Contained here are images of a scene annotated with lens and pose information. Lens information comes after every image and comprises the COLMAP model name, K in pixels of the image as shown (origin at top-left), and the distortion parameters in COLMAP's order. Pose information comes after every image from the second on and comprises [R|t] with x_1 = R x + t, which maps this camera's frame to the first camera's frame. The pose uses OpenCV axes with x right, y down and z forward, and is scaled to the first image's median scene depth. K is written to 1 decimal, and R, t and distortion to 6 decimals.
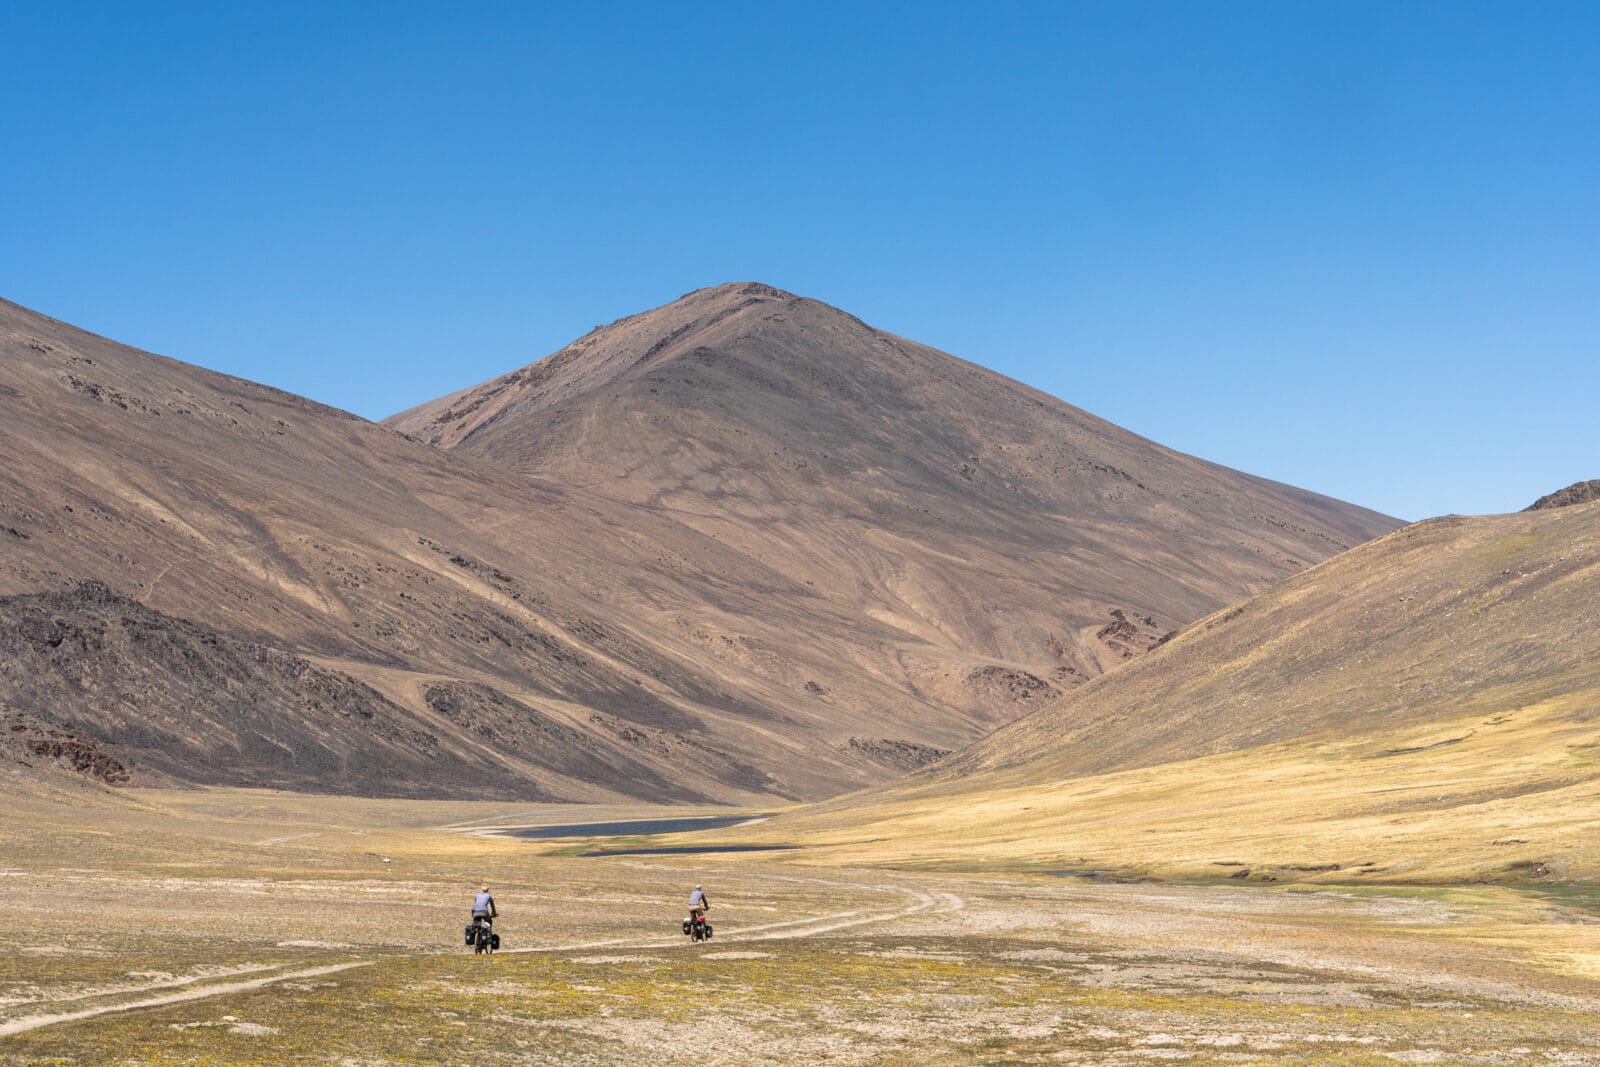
lens RADIAL K [[3176.4, 0, 800.0], [0, 3176.4, 534.2], [0, 0, 1]] dist [0.039419, 0.000000]
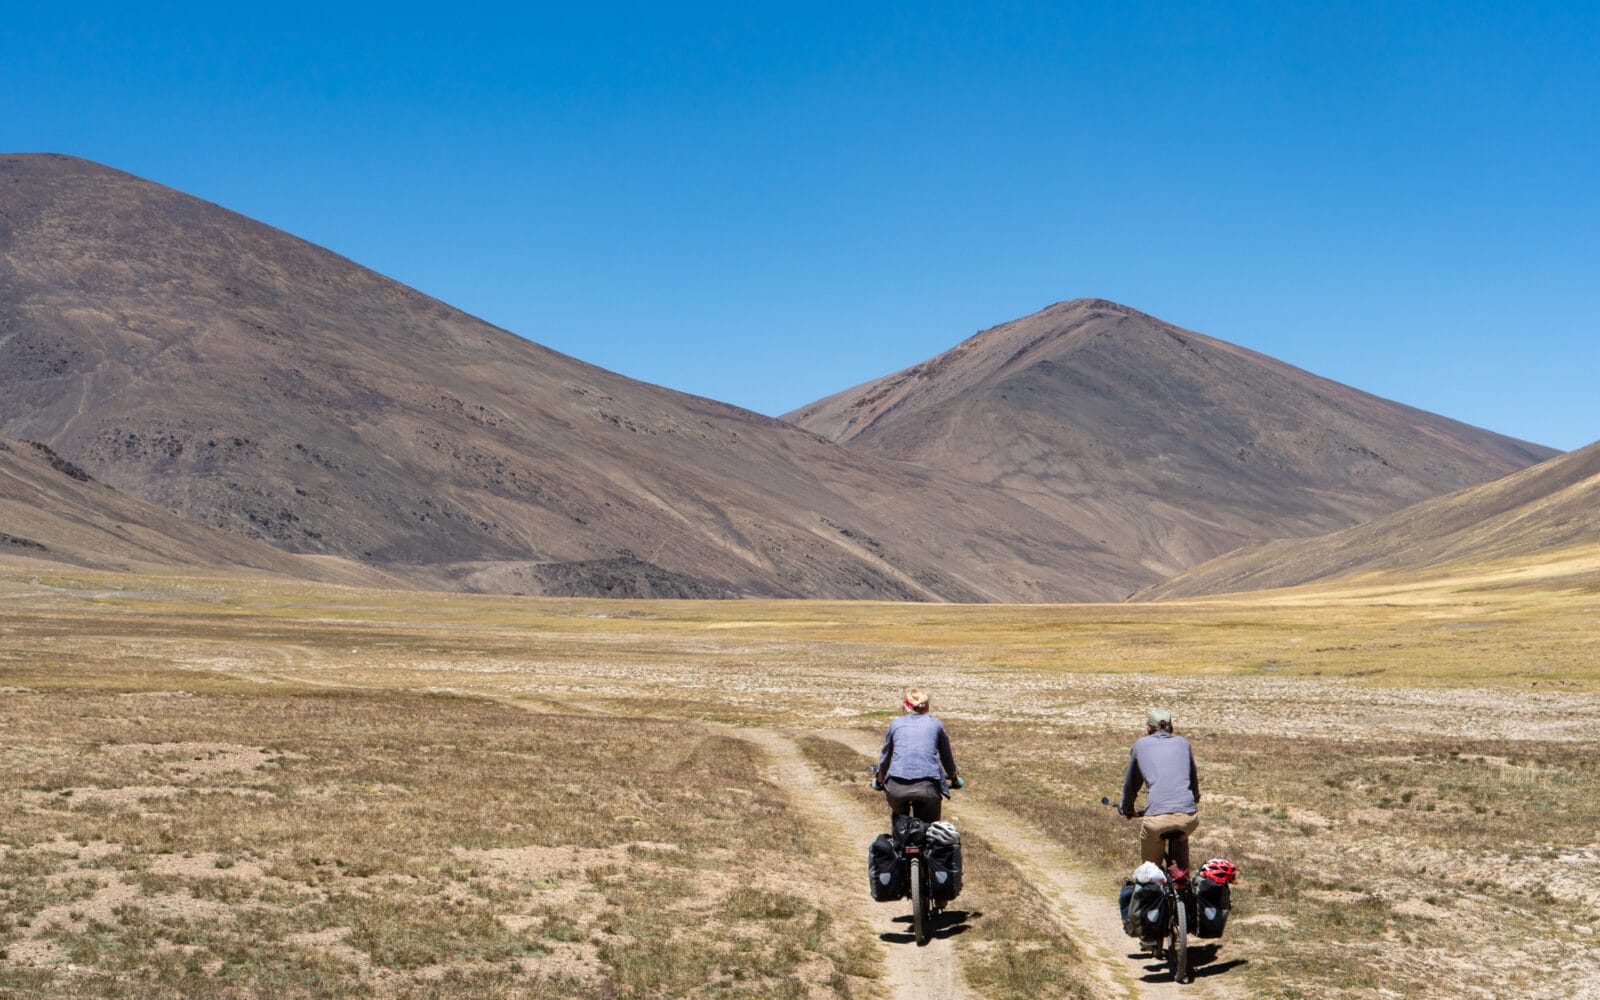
lens RADIAL K [[2493.9, 0, 800.0], [0, 2493.9, 500.2], [0, 0, 1]] dist [0.009356, 0.000000]
pose [[0.990811, 0.002973, -0.135219, 0.019931], [-0.002587, 0.999992, 0.003030, -0.006224], [0.135227, -0.002653, 0.990811, -0.120282]]
